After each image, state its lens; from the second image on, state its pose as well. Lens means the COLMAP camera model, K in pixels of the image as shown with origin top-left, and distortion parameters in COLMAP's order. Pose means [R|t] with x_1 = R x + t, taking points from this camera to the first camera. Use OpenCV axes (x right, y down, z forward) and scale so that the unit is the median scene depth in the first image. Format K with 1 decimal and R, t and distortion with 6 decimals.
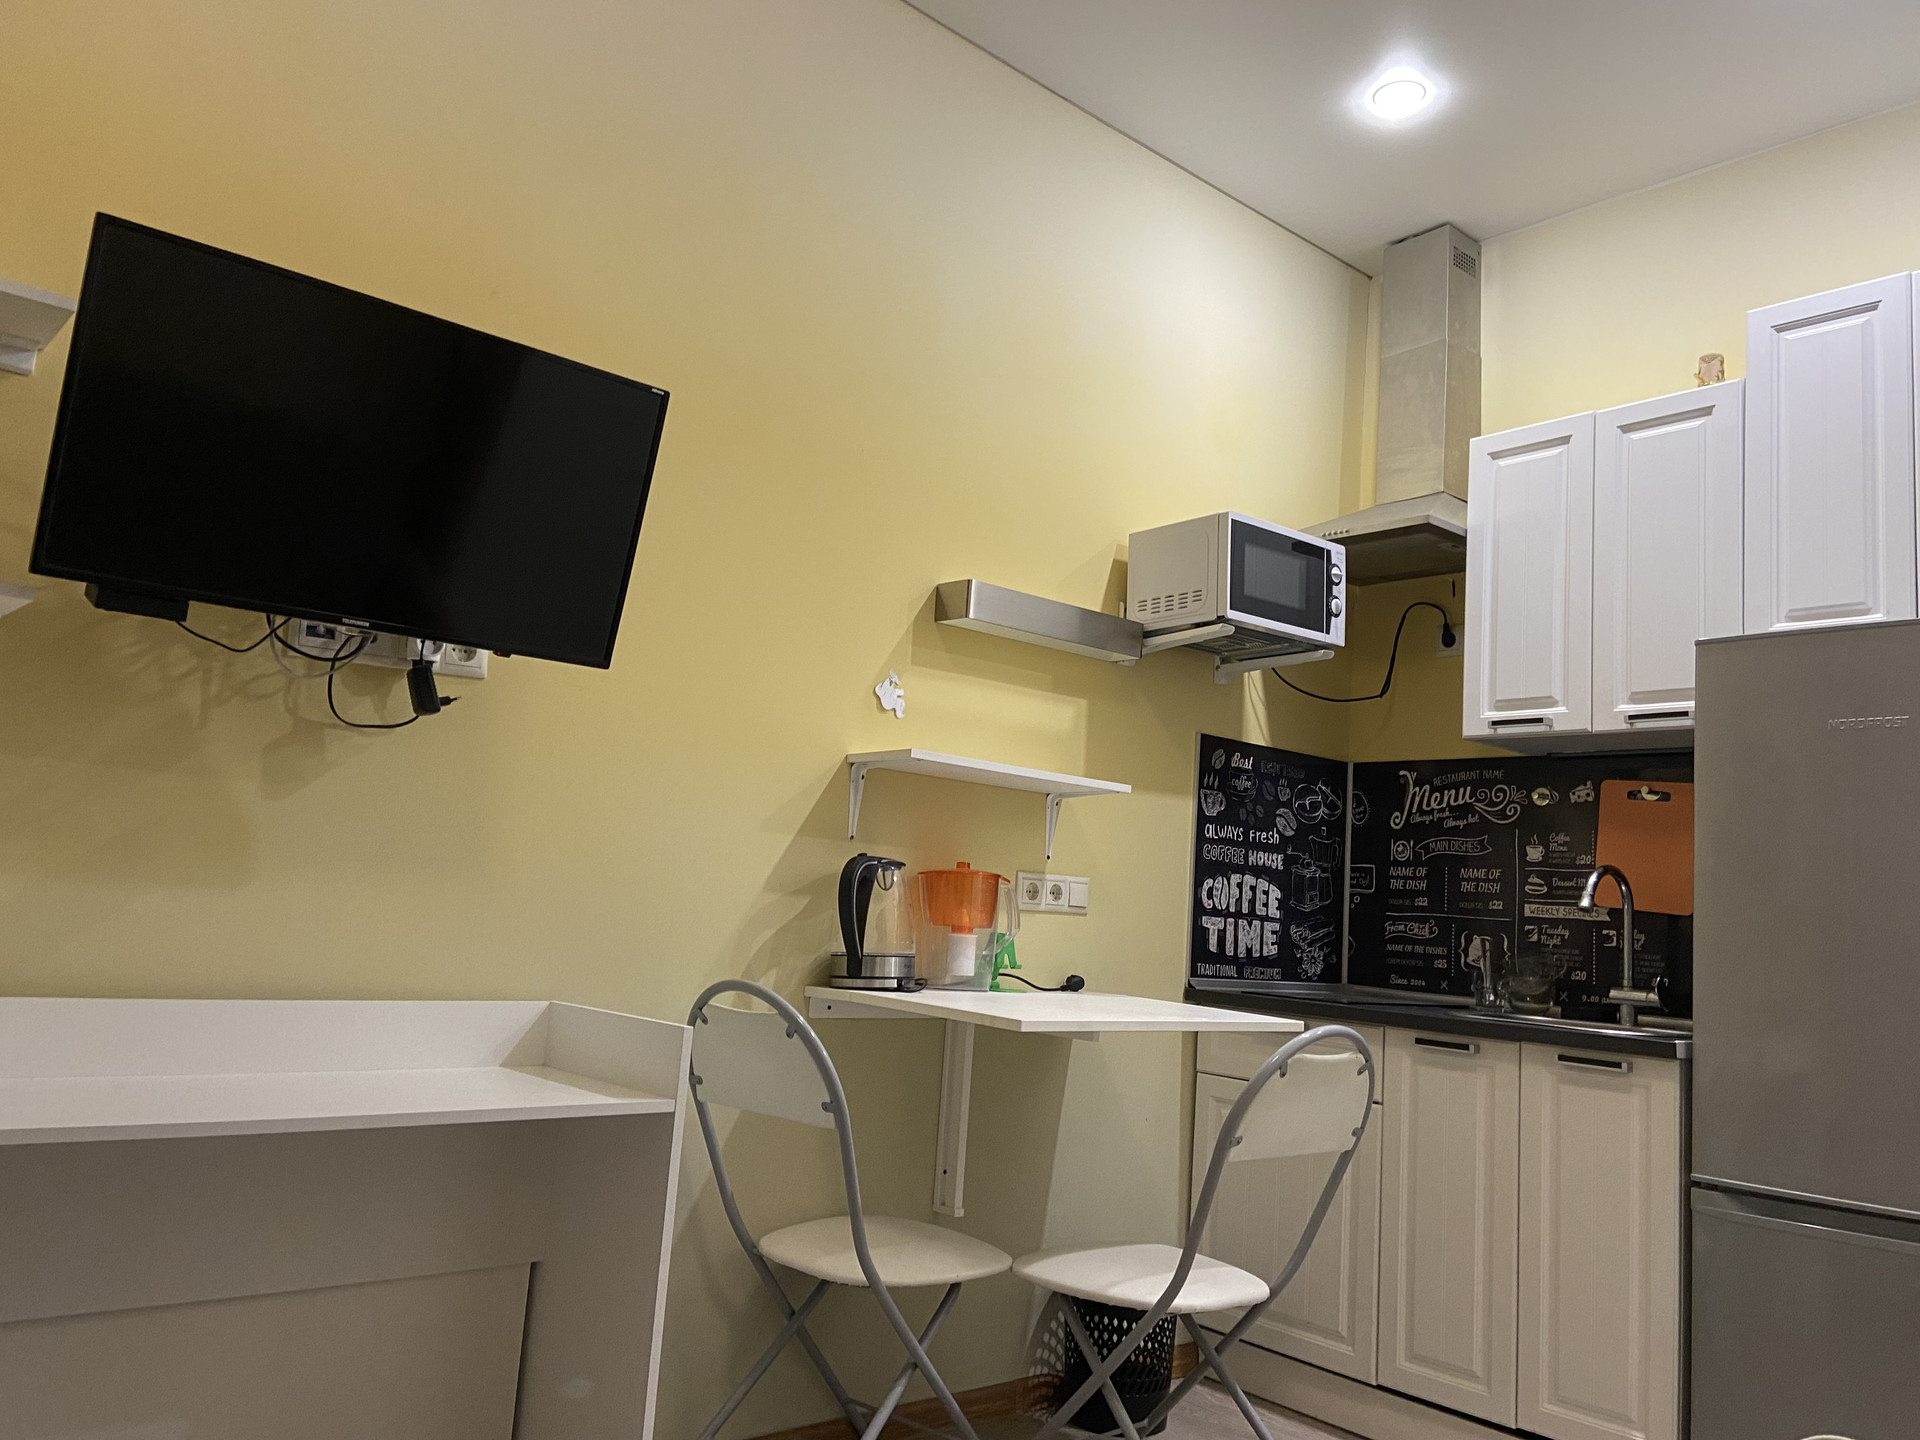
lens RADIAL K [[1447.7, 0, 964.8], [0, 1447.7, 726.8], [0, 0, 1]] dist [0.133882, -0.176384]
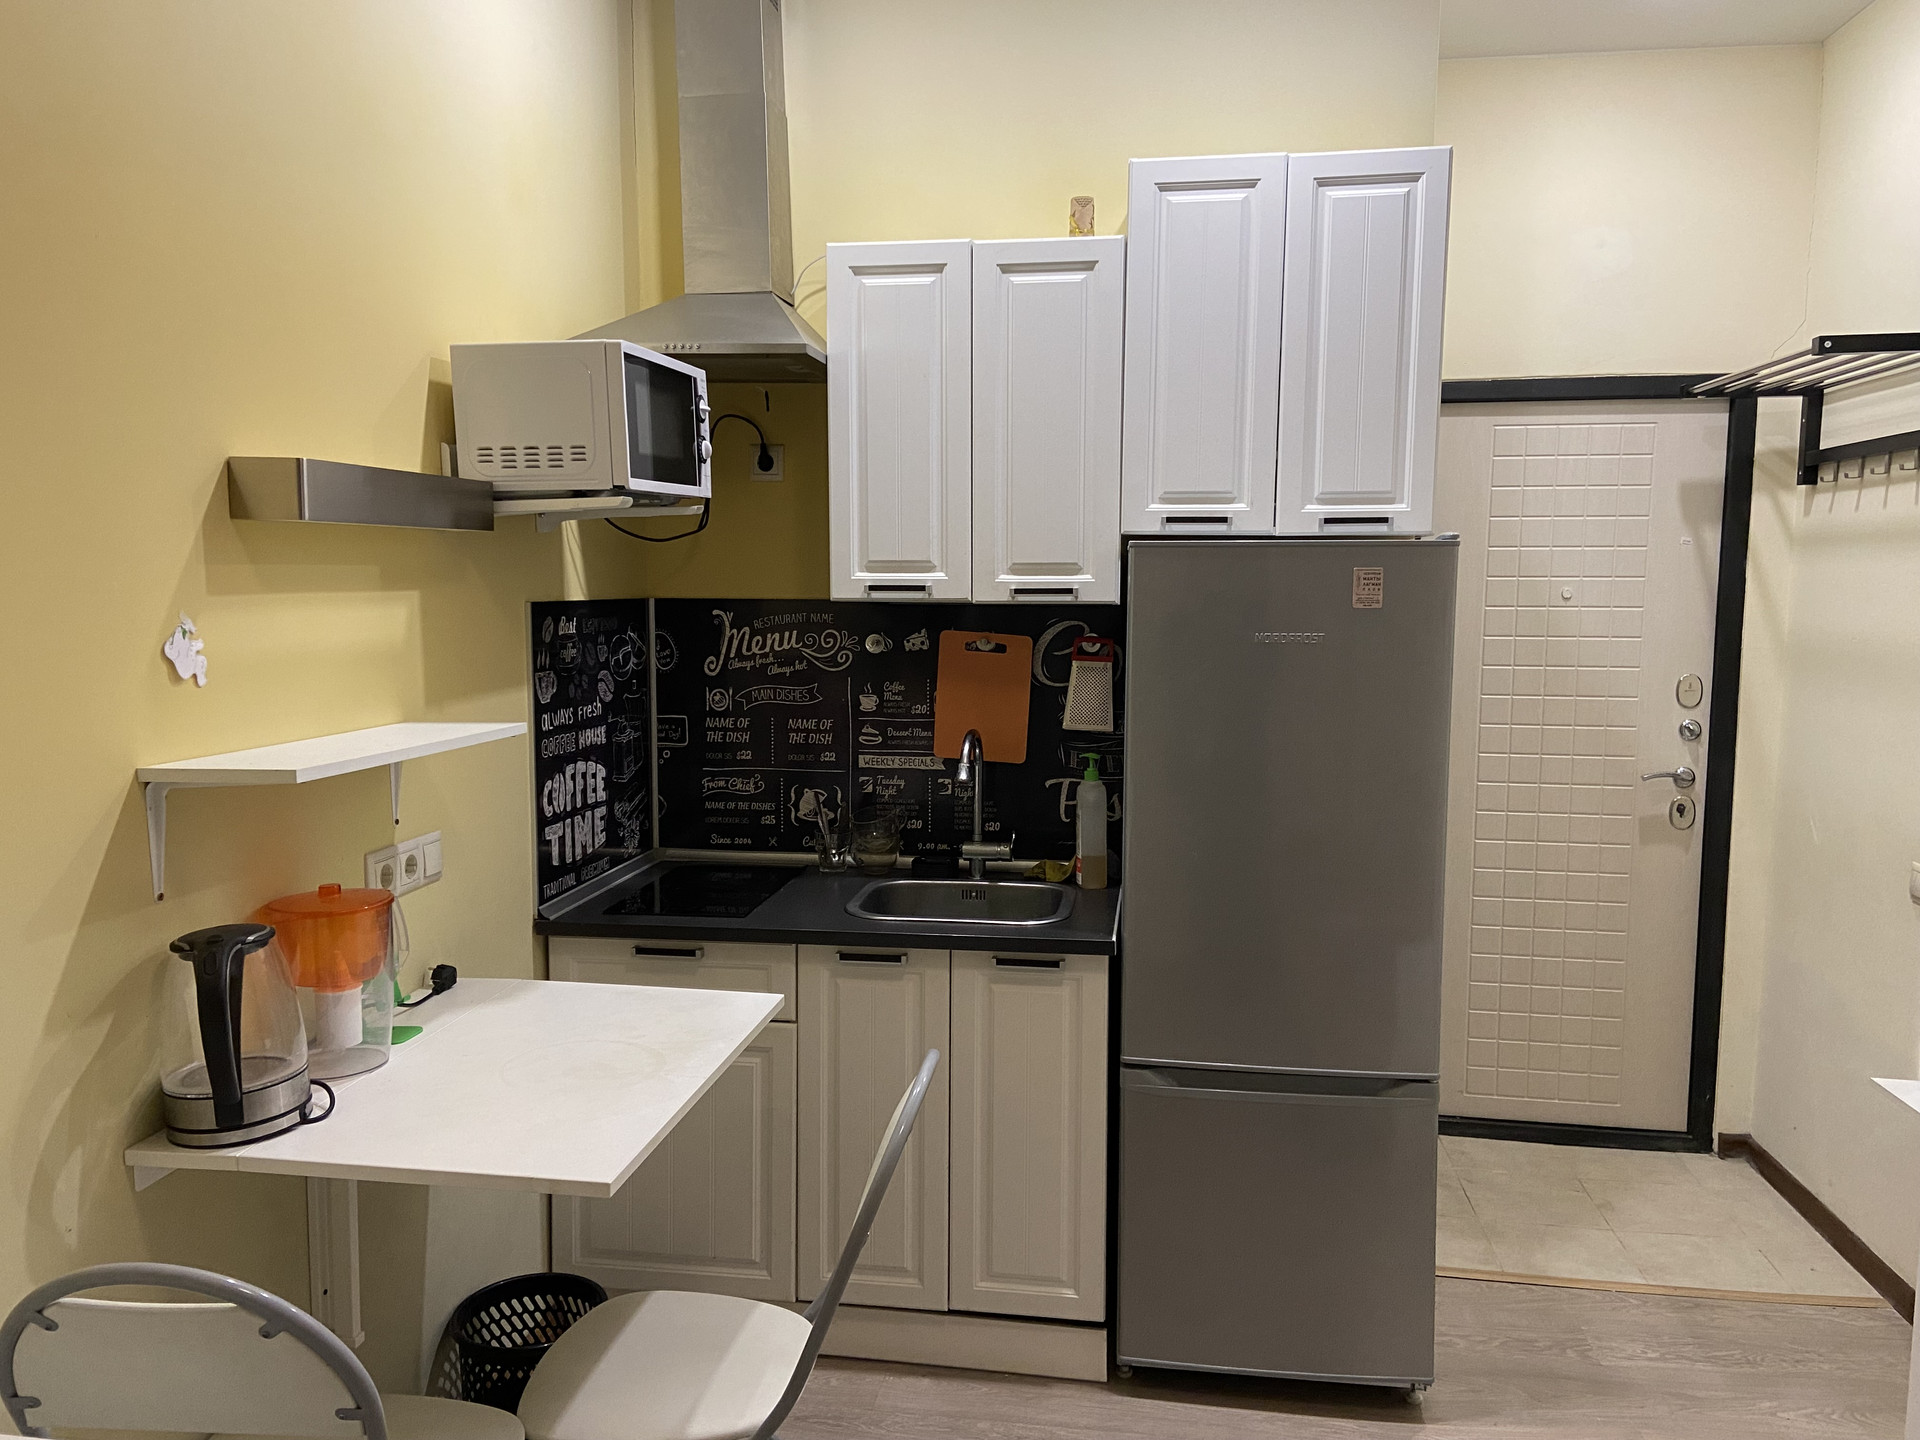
lens RADIAL K [[1447.7, 0, 964.8], [0, 1447.7, 726.8], [0, 0, 1]] dist [0.133882, -0.176384]
pose [[0.758570, -0.130057, 0.638480, -0.169350], [-0.037402, 0.969571, 0.241936, -0.128378], [-0.650517, -0.207406, 0.730623, 0.259619]]
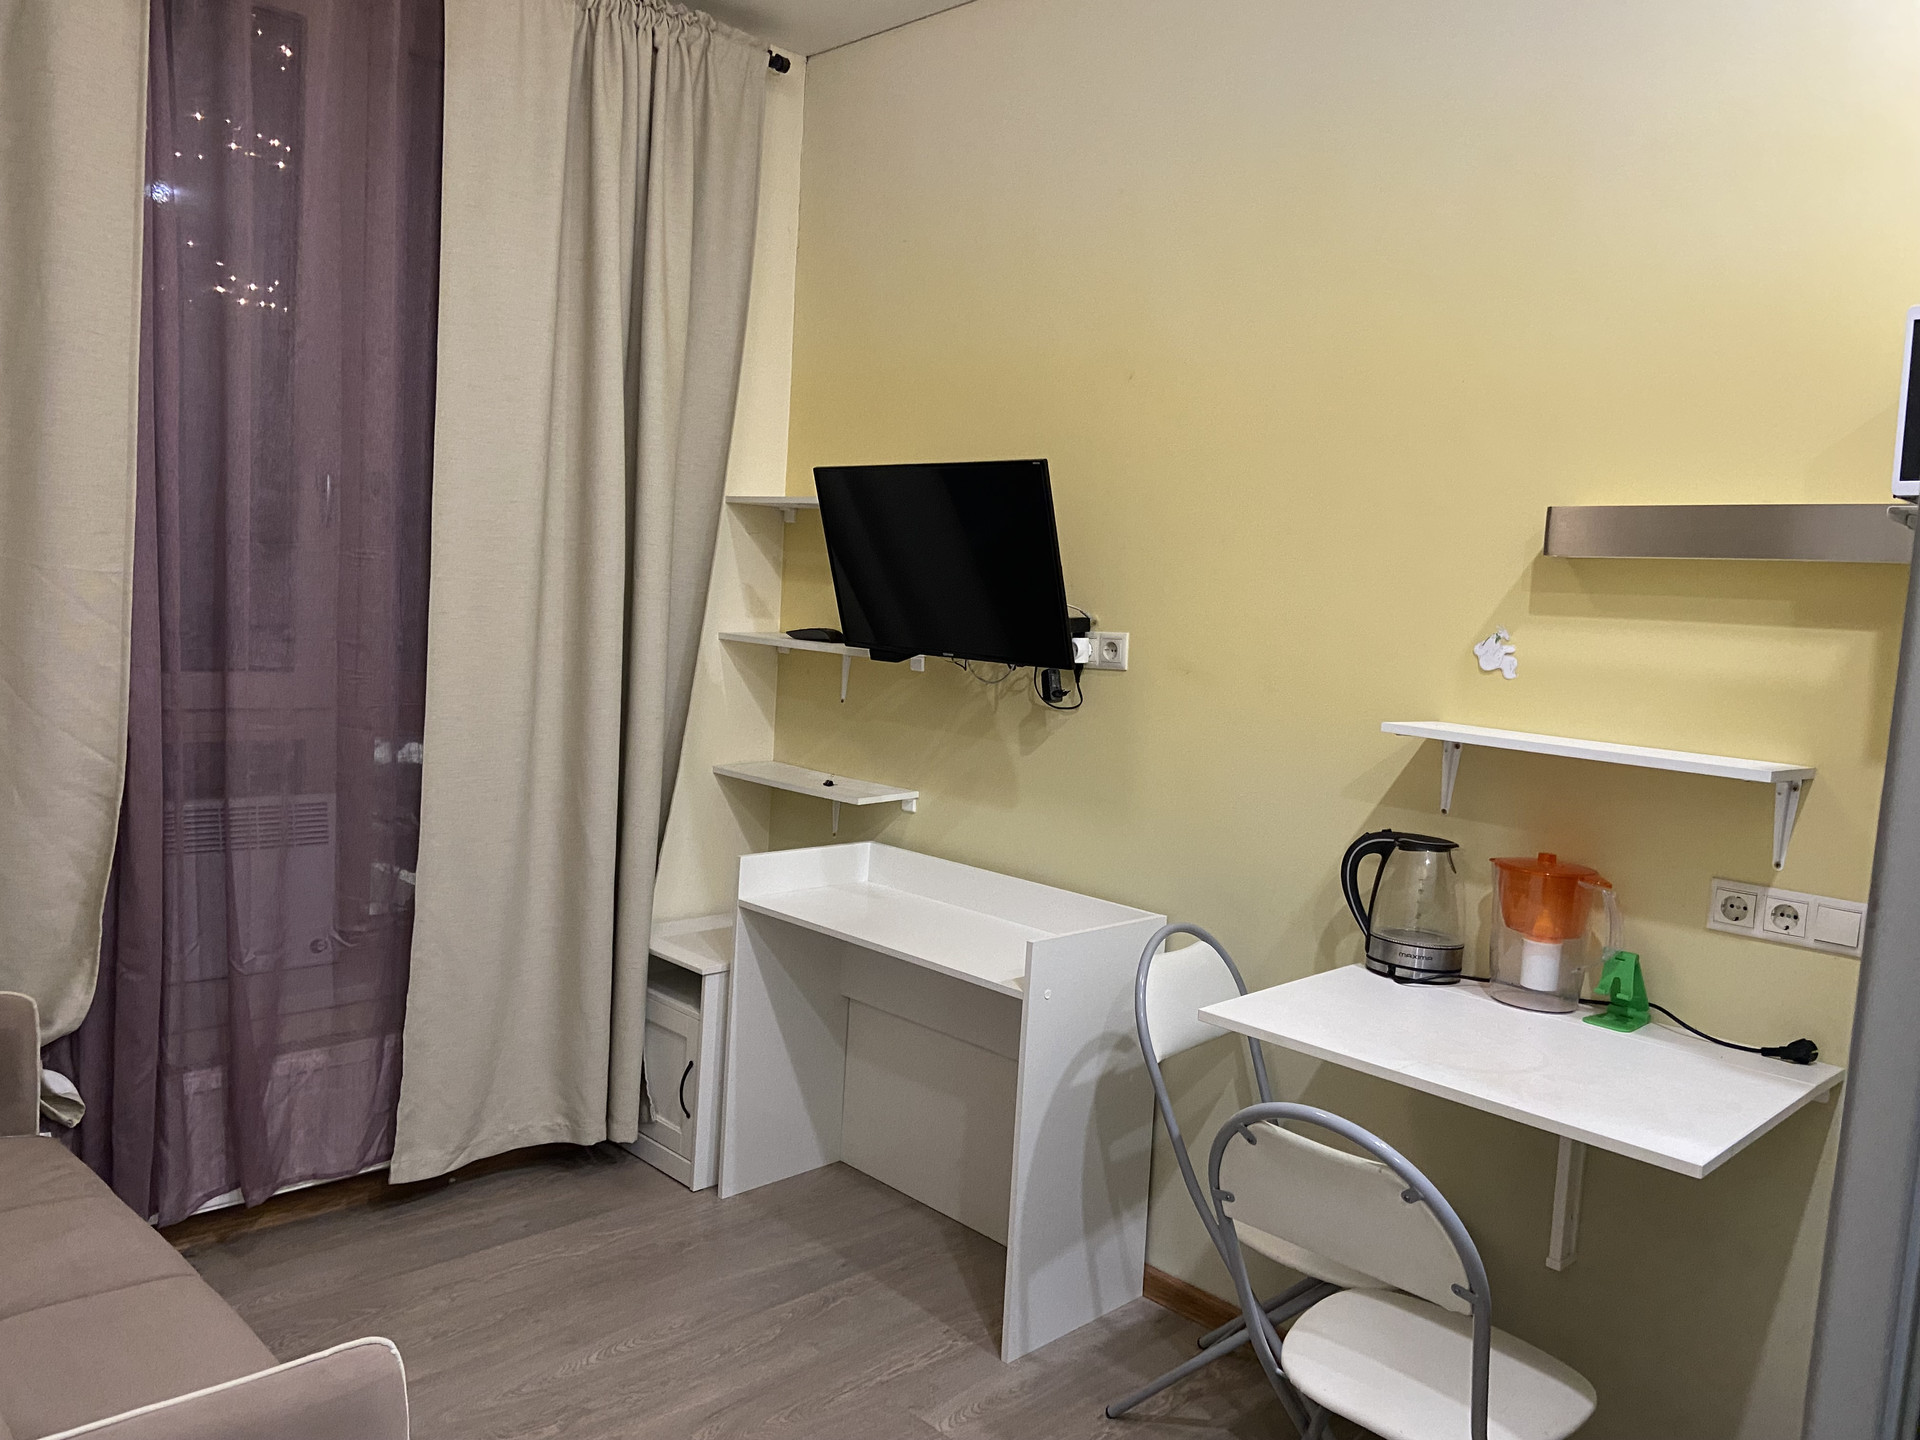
lens RADIAL K [[1447.7, 0, 964.8], [0, 1447.7, 726.8], [0, 0, 1]] dist [0.133882, -0.176384]
pose [[0.056018, 0.036570, -0.997760, 0.667938], [0.075139, 0.996341, 0.040736, -0.031009], [0.995598, -0.077252, 0.053065, 0.516676]]
